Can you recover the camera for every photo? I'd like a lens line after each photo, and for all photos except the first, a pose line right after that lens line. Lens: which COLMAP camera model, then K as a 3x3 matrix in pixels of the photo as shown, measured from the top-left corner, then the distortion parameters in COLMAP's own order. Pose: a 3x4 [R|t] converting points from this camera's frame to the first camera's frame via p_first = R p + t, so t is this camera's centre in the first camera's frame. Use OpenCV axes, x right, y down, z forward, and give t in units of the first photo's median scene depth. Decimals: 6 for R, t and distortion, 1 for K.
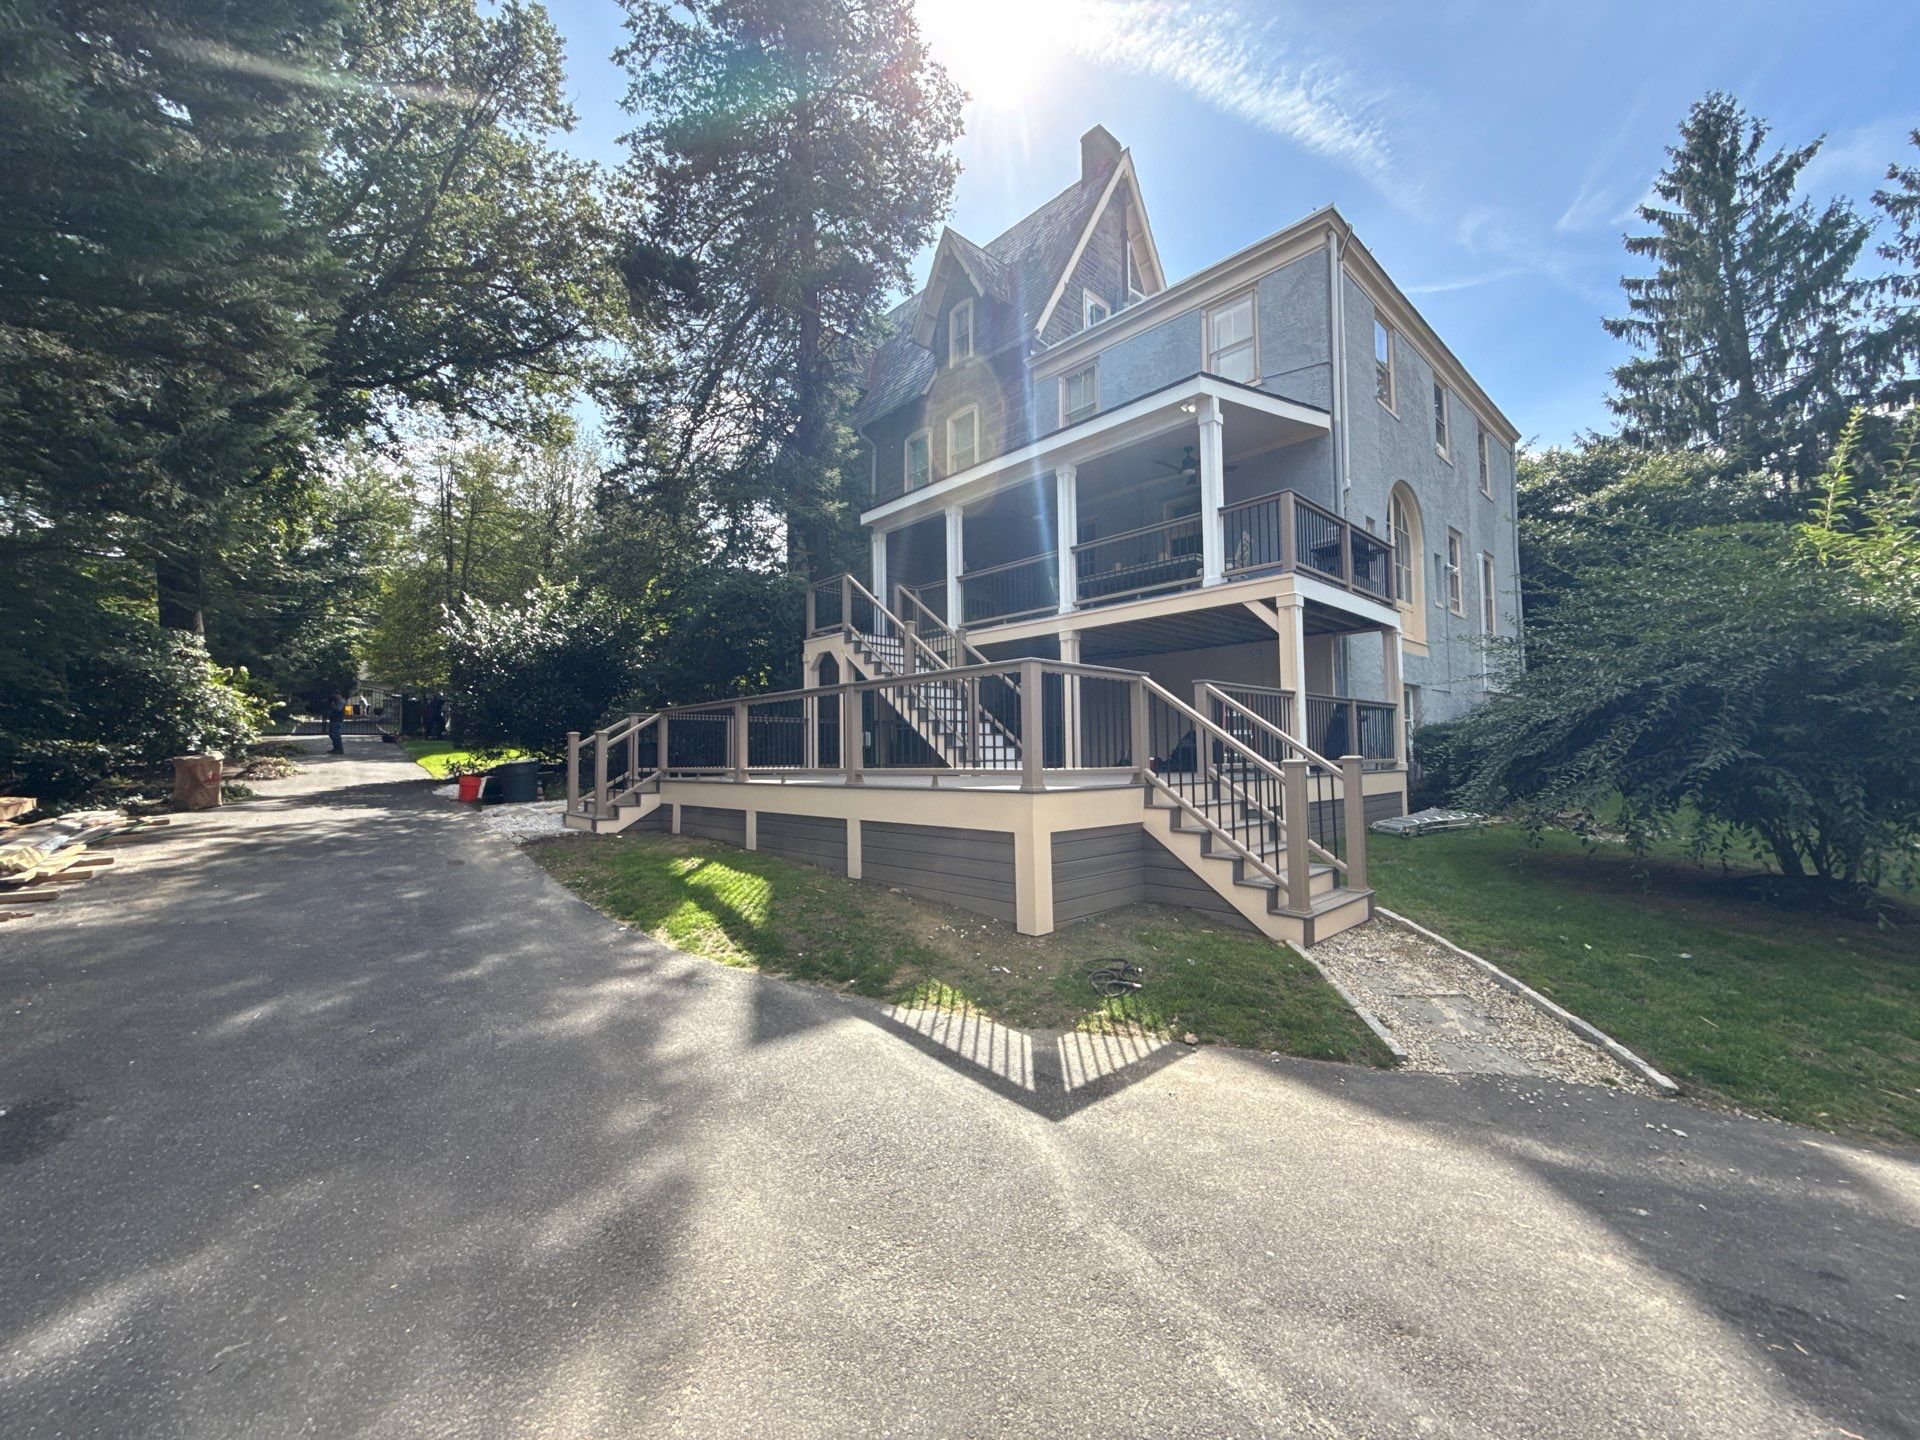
lens RADIAL K [[765.4, 0, 962.9], [0, 765.4, 727.7], [0, 0, 1]] dist [0.000100, -0.000085]
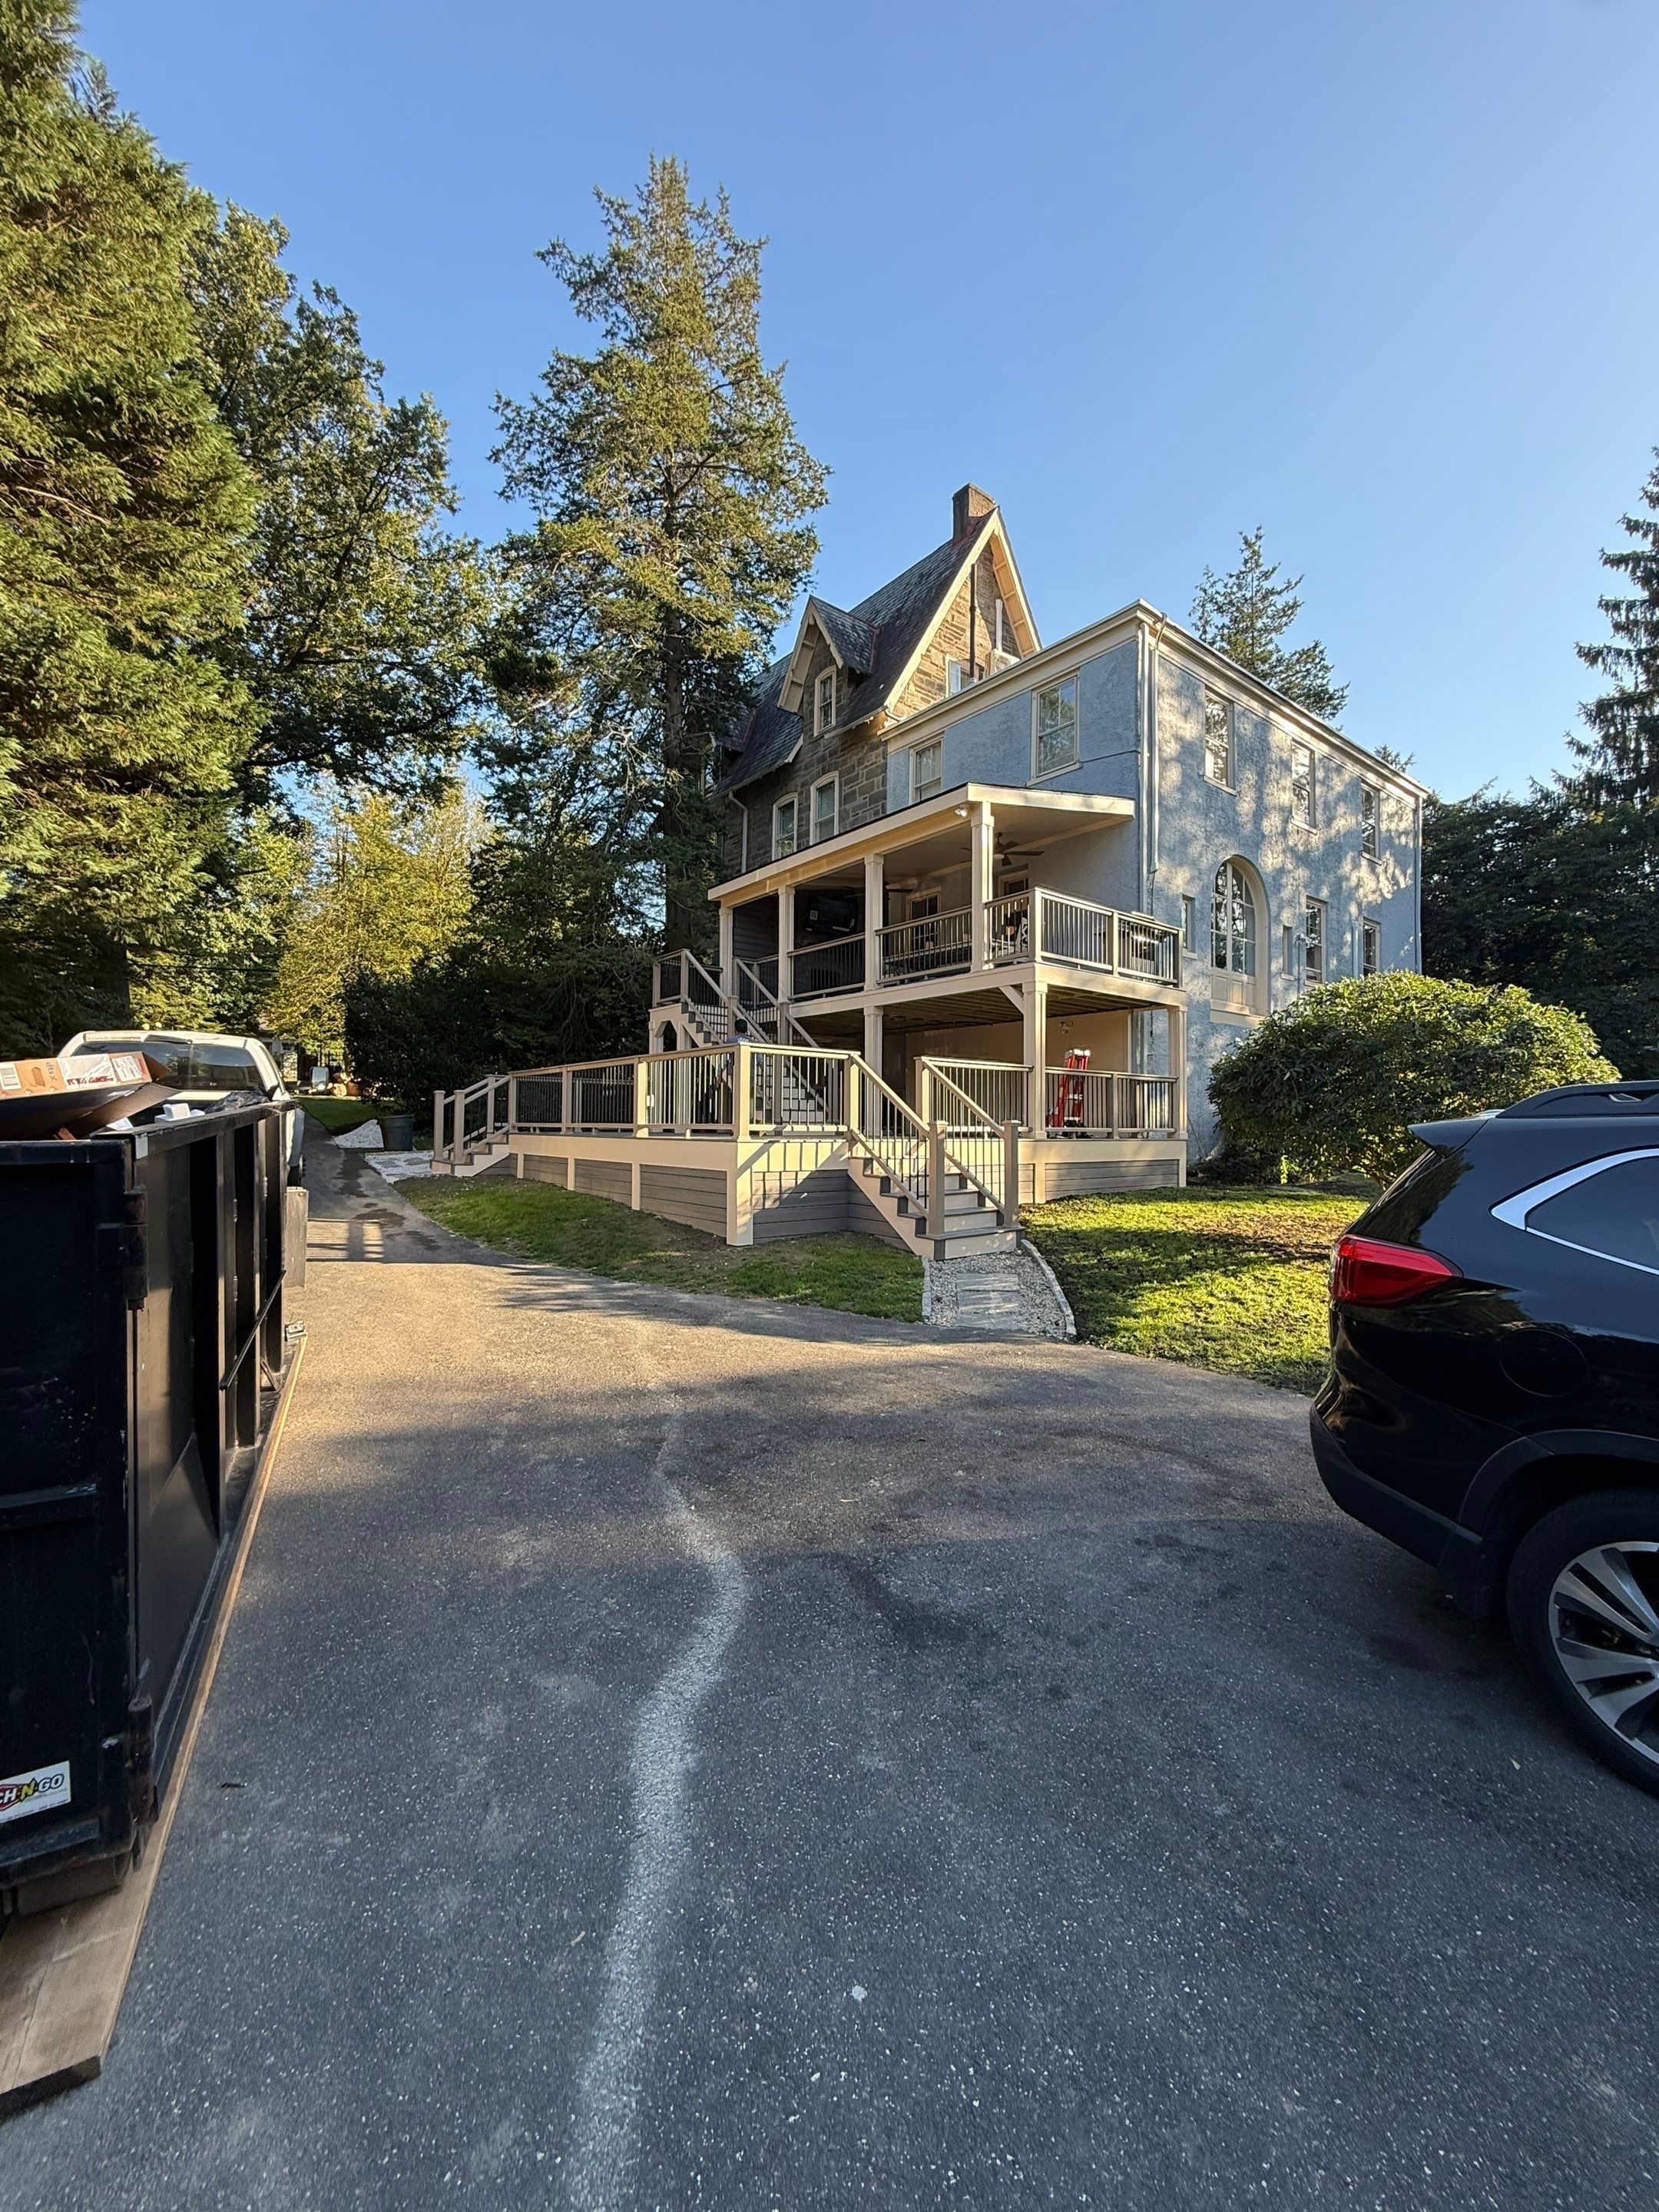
lens RADIAL K [[881.8, 0, 833.6], [0, 881.8, 1107.8], [0, 0, 1]] dist [0.000100, -0.000085]
pose [[0.996078, 0.018755, -0.086473, 0.140090], [-0.017113, 0.999660, 0.019688, -0.003350], [0.086813, -0.018131, 0.996060, -0.193345]]
